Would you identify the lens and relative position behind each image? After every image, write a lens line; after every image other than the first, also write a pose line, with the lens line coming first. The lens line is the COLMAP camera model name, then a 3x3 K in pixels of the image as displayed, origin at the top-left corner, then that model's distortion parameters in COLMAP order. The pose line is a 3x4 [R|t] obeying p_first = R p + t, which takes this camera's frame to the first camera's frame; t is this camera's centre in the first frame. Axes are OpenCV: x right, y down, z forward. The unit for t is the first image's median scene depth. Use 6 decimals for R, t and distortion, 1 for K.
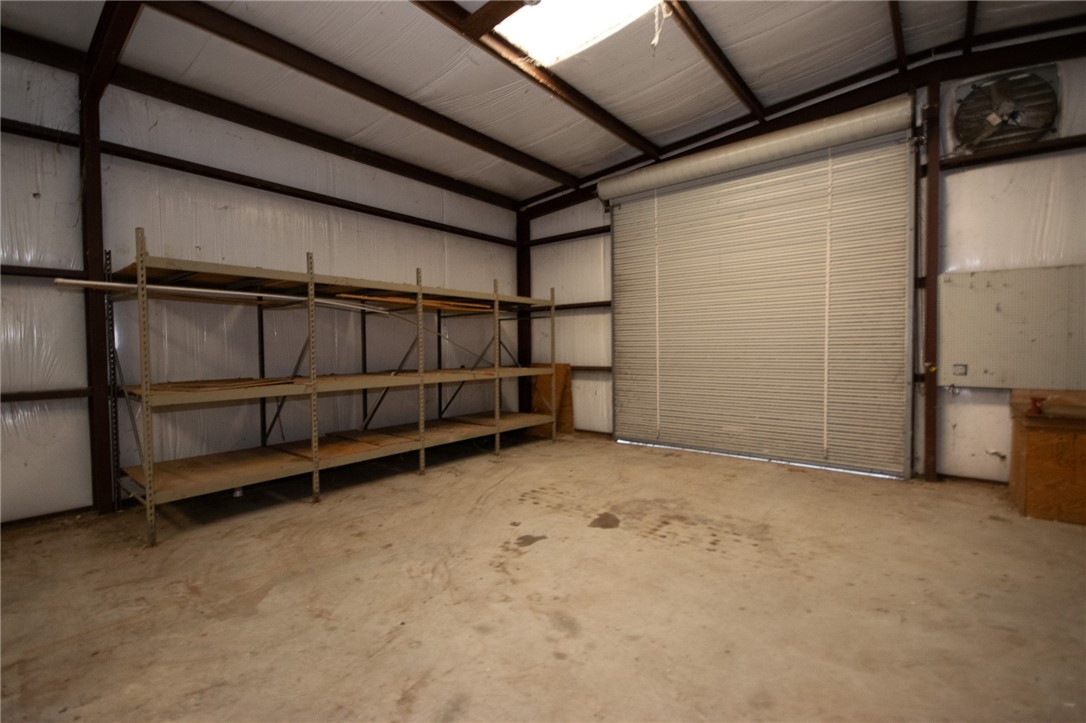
lens RADIAL K [[463.0, 0, 582.6], [0, 463.0, 355.4], [0, 0, 1]] dist [0.002885, -0.004761]
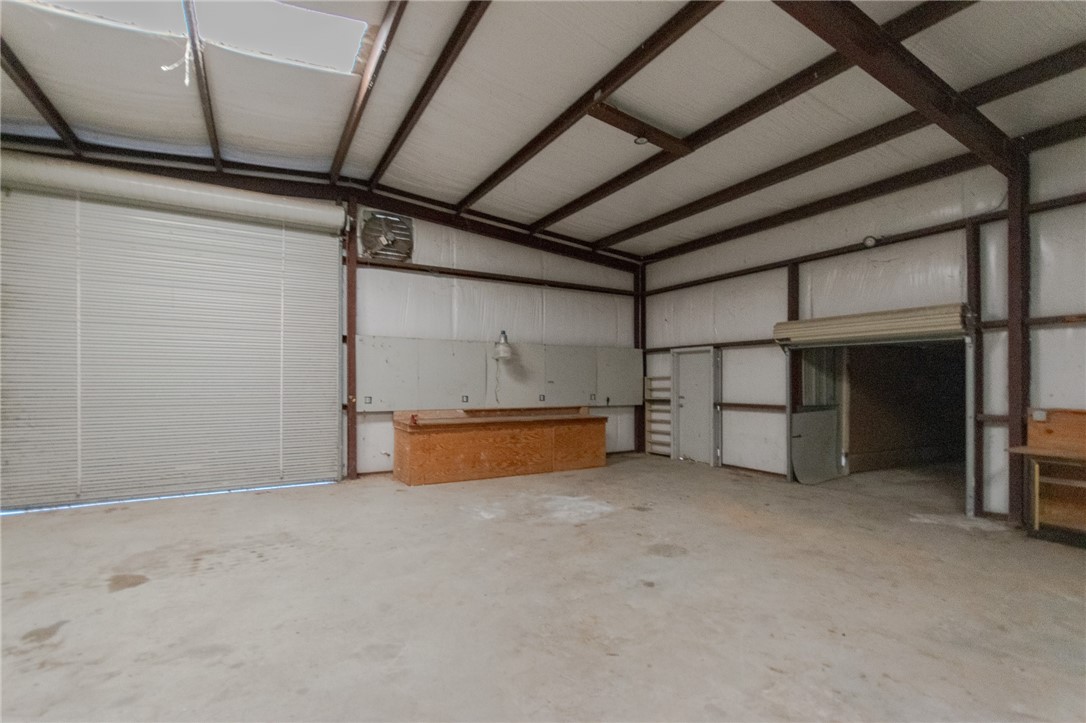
lens RADIAL K [[465.4, 0, 501.4], [0, 465.4, 382.5], [0, 0, 1]] dist [0.000798, 0.000425]
pose [[0.418789, 0.010290, 0.908025, -0.384877], [0.009452, 0.999832, -0.015690, 0.000557], [-0.908035, 0.015154, 0.418621, -0.019634]]
